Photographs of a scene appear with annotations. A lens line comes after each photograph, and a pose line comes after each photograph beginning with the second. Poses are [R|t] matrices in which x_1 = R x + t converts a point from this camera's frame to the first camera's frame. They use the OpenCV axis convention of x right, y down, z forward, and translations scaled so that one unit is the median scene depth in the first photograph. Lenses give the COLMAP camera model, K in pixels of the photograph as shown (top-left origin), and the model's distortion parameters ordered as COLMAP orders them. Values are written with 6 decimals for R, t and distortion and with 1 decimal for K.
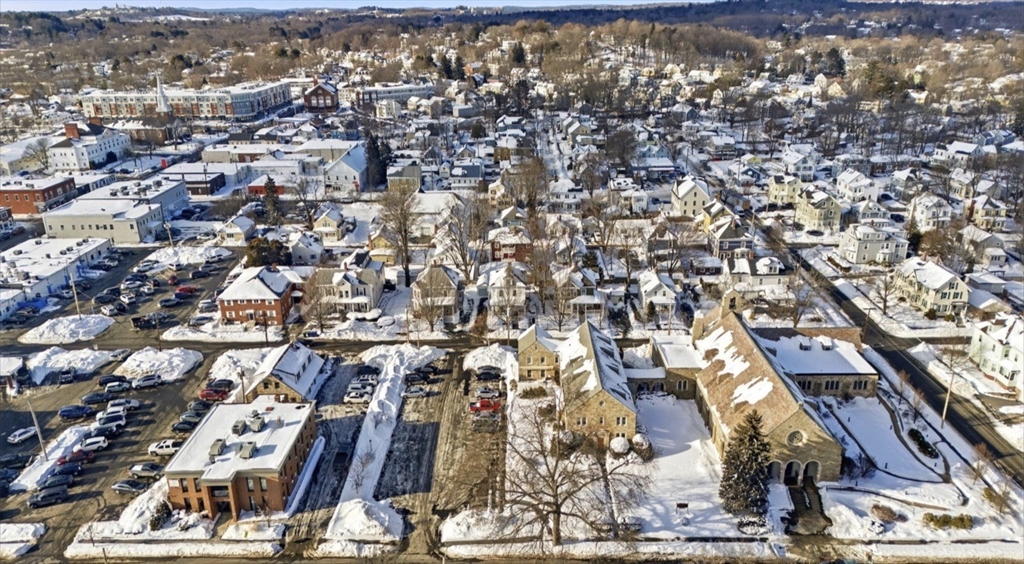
lens RADIAL K [[758.2, 0, 512.4], [0, 758.2, 282.2], [0, 0, 1]] dist [0.012369, 0.001311]
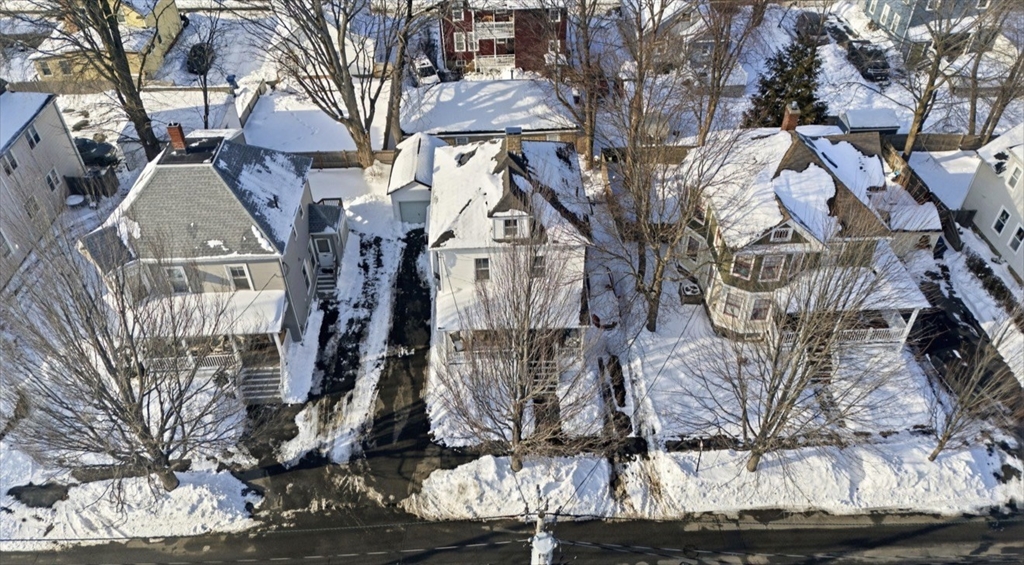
lens RADIAL K [[758.2, 0, 511.3], [0, 758.2, 282.3], [0, 0, 1]] dist [0.012369, 0.001311]
pose [[0.999064, -0.027277, 0.033560, -0.013585], [0.014186, 0.939769, 0.341516, -0.059571], [-0.040854, -0.340721, 0.939277, 0.756467]]
